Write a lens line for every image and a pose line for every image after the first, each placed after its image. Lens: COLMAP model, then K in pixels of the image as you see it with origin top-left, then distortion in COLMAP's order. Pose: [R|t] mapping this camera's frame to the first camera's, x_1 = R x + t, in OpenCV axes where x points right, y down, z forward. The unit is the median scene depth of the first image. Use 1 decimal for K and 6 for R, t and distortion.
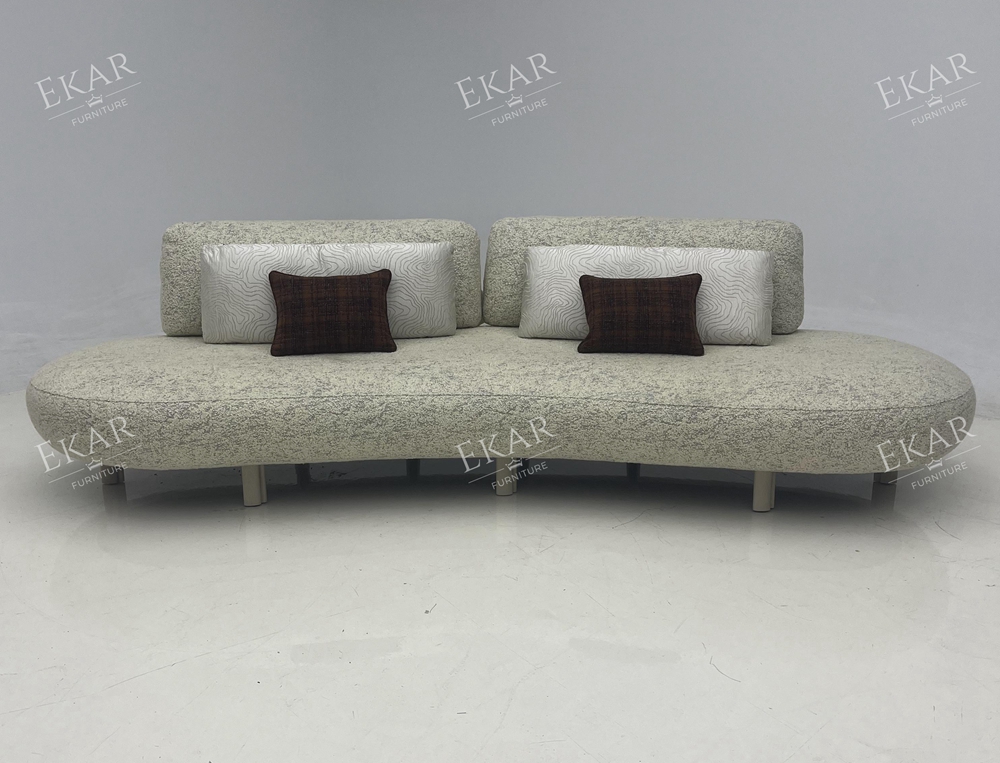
lens RADIAL K [[1039.6, 0, 500.0], [0, 1039.6, 381.5], [0, 0, 1]] dist [0.164698, -0.681337]
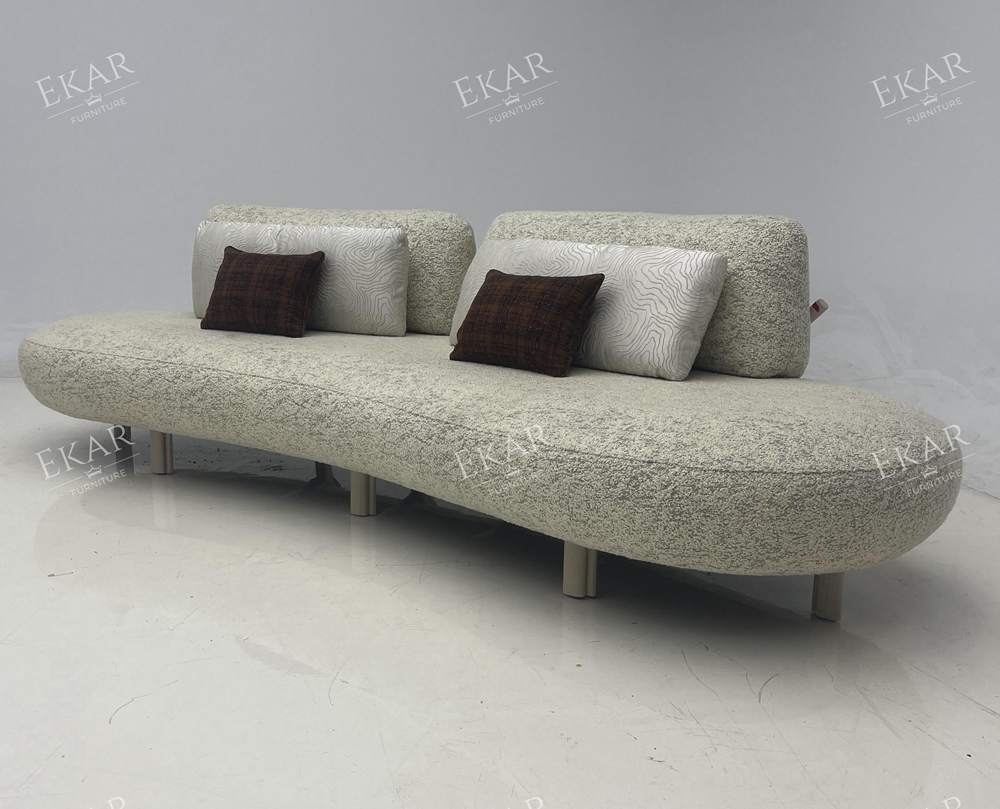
lens RADIAL K [[1056.1, 0, 493.1], [0, 1056.1, 429.2], [0, 0, 1]] dist [0.164520, -0.594321]
pose [[0.788256, 0.141050, -0.598963, 0.644719], [-0.176007, 0.984389, 0.000182, 0.021384], [0.589639, 0.105278, 0.800776, 0.385299]]
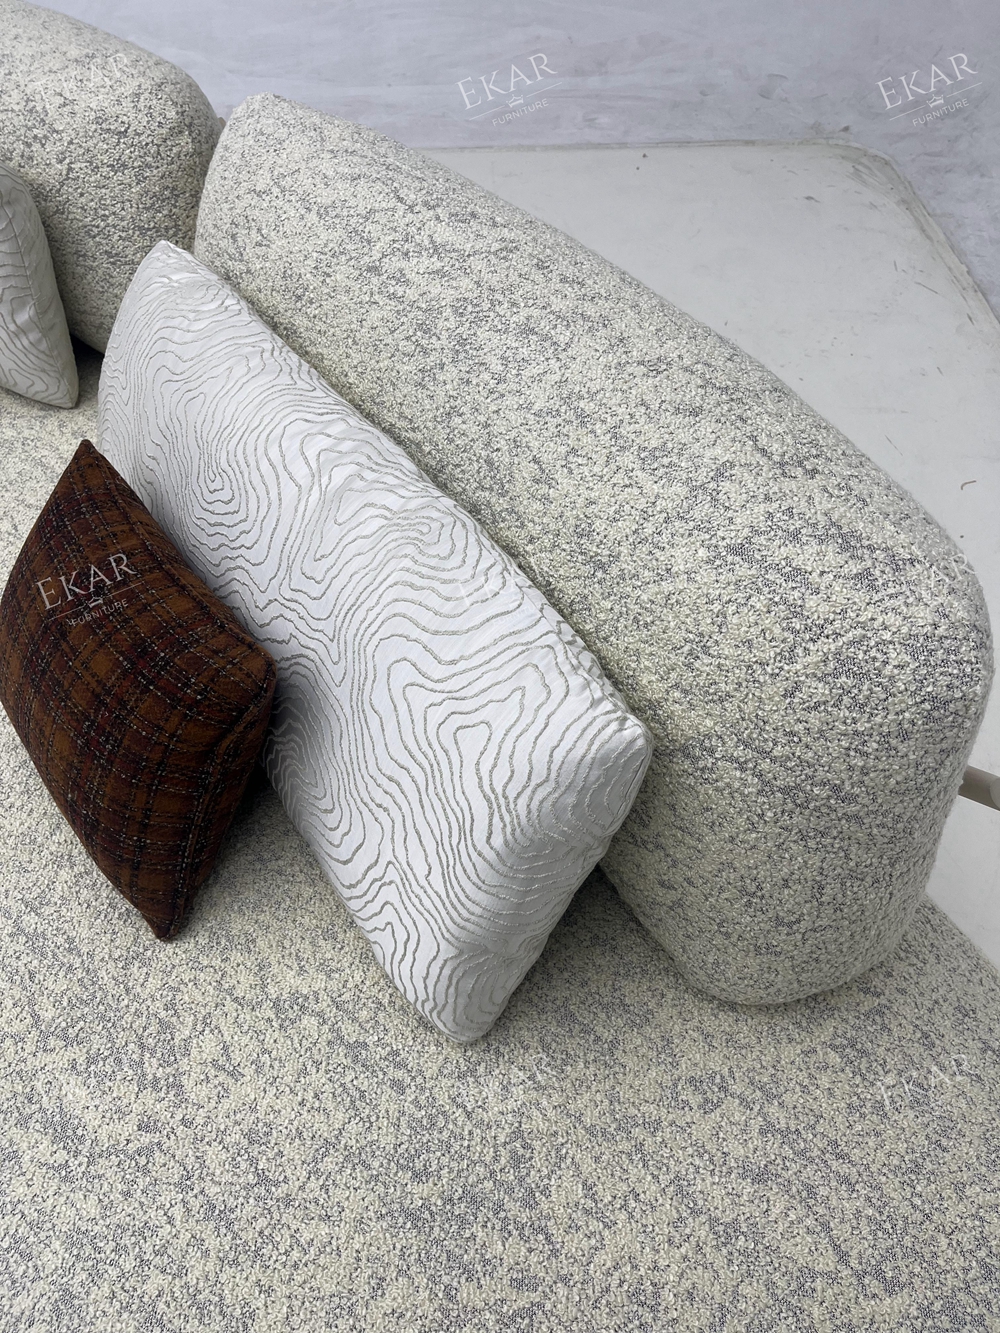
lens RADIAL K [[1022.1, 0, 500.9], [0, 1022.1, 681.5], [0, 0, 1]] dist [0.070246, -0.116202]
pose [[0.667280, 0.547525, -0.504930, 0.365523], [-0.176912, 0.775047, 0.606634, -0.264419], [0.723492, -0.315466, 0.614037, 0.966679]]
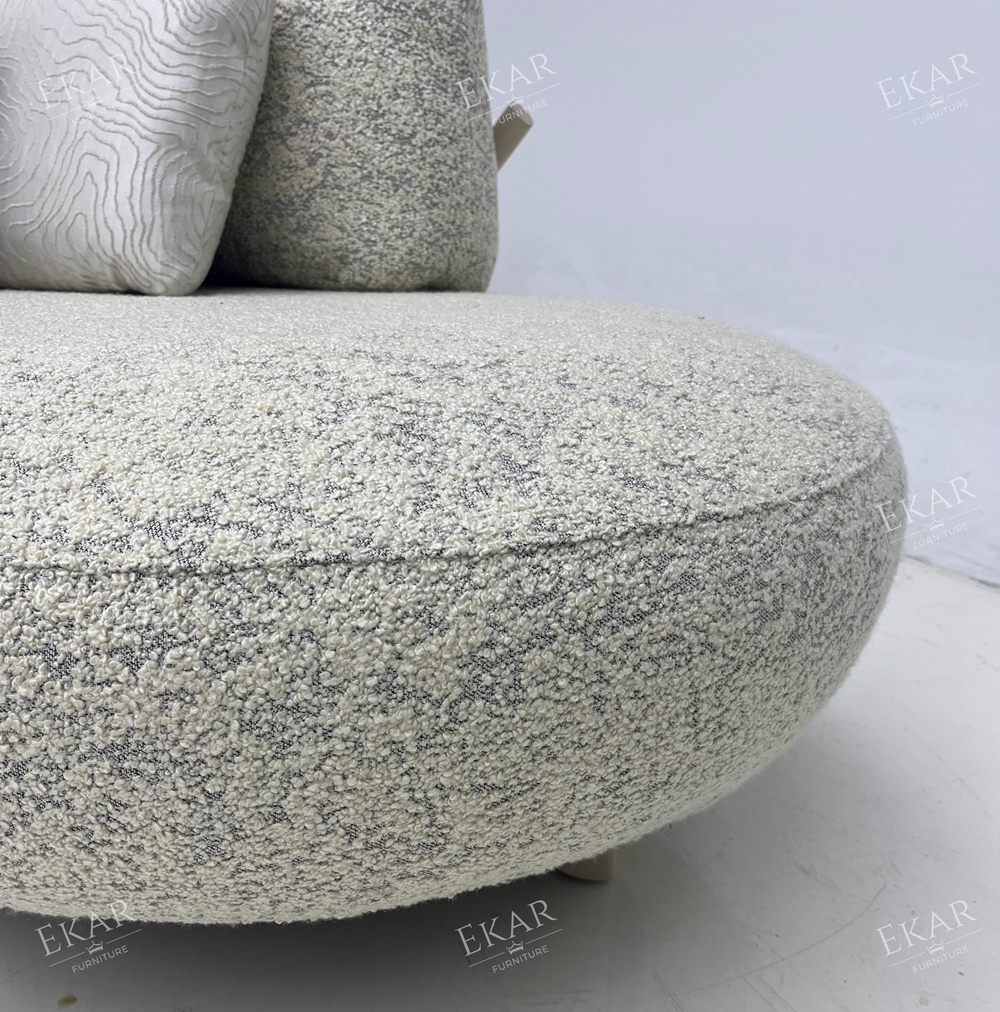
lens RADIAL K [[1021.0, 0, 496.8], [0, 1021.0, 666.1], [0, 0, 1]] dist [0.094985, -0.138854]
pose [[0.931751, 0.151213, -0.330113, 0.472227], [-0.103323, 0.981989, 0.158182, 0.008591], [0.348087, -0.113278, 0.930593, 0.841318]]
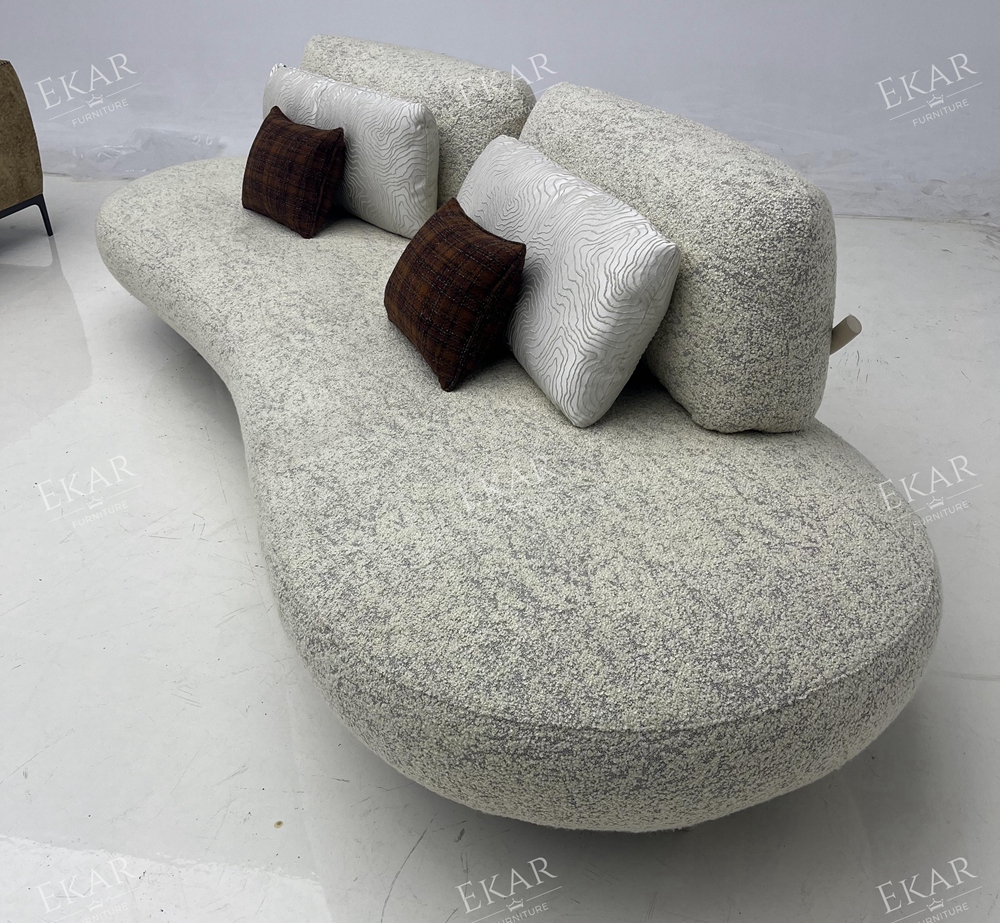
lens RADIAL K [[1020.7, 0, 506.9], [0, 1020.7, 469.9], [0, 0, 1]] dist [0.098661, -0.208045]
pose [[0.455472, 0.434965, -0.776757, 0.679055], [-0.213606, 0.900423, 0.378961, -0.209049], [0.864244, -0.006686, 0.503028, 0.792234]]
